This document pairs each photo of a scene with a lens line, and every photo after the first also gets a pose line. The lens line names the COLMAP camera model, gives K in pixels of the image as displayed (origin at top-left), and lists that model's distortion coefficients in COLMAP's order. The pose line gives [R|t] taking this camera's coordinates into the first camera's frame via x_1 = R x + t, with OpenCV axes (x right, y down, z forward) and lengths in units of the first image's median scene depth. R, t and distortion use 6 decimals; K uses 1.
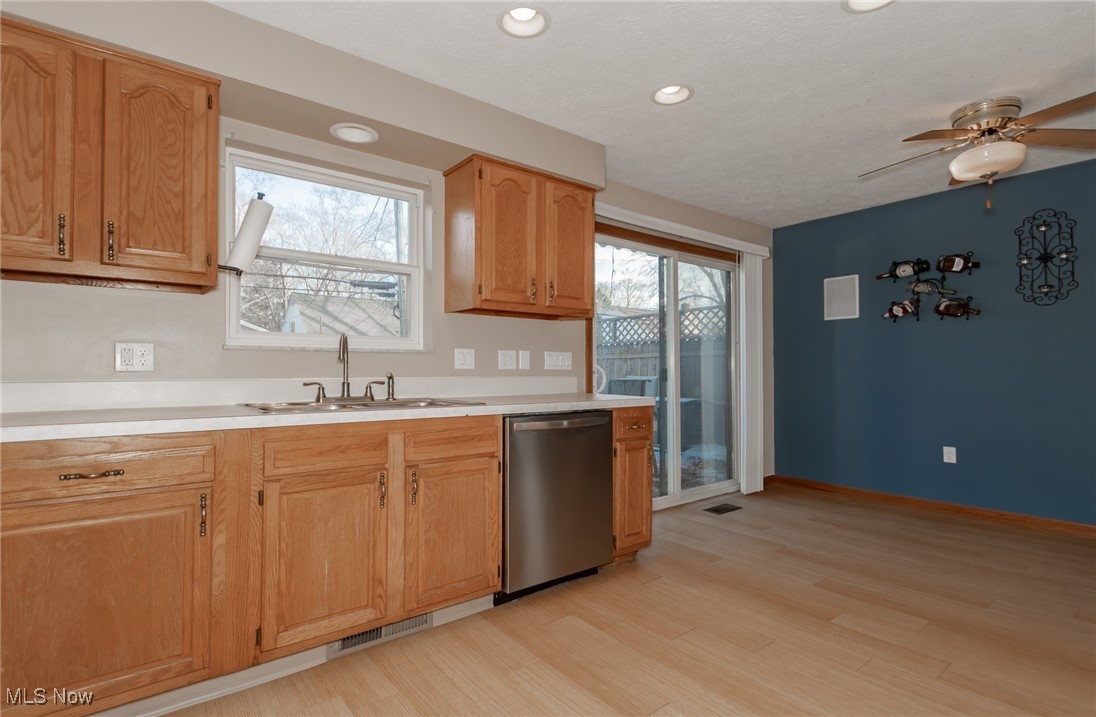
lens RADIAL K [[493.7, 0, 553.8], [0, 493.7, 363.5], [0, 0, 1]] dist [-0.013999, -0.000503]
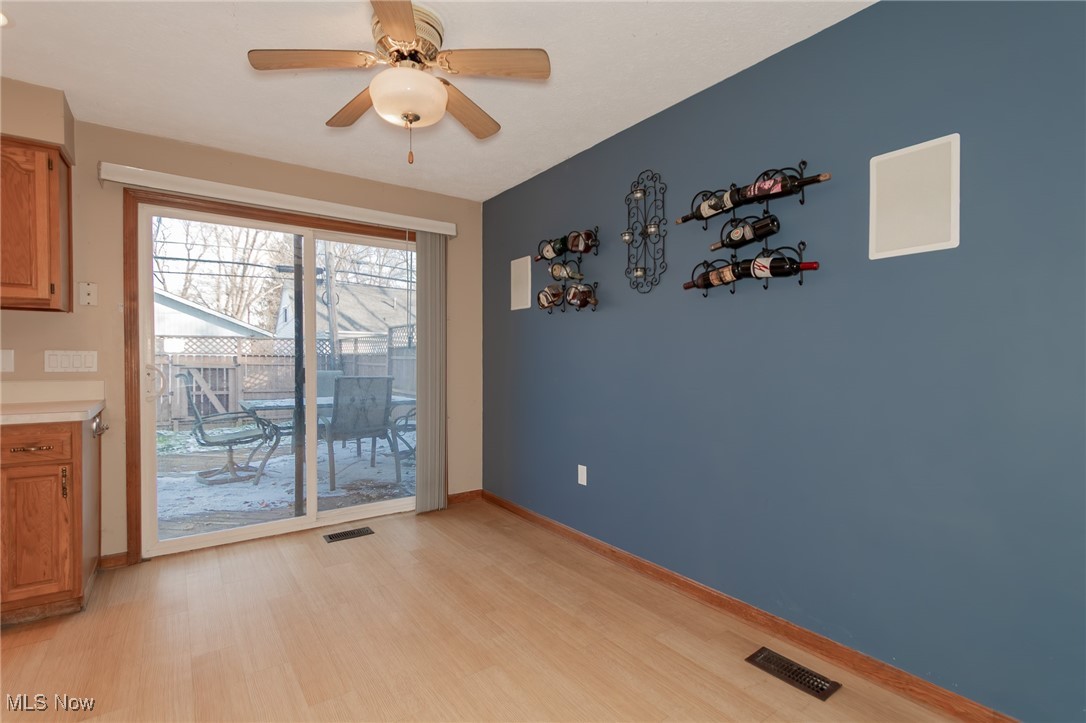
lens RADIAL K [[506.7, 0, 534.7], [0, 506.7, 364.4], [0, 0, 1]] dist [0.002298, -0.004210]
pose [[0.999958, 0.001631, -0.008972, 0.805815], [-0.001397, 0.999662, 0.025976, -0.023742], [0.009011, -0.025962, 0.999622, 0.162154]]
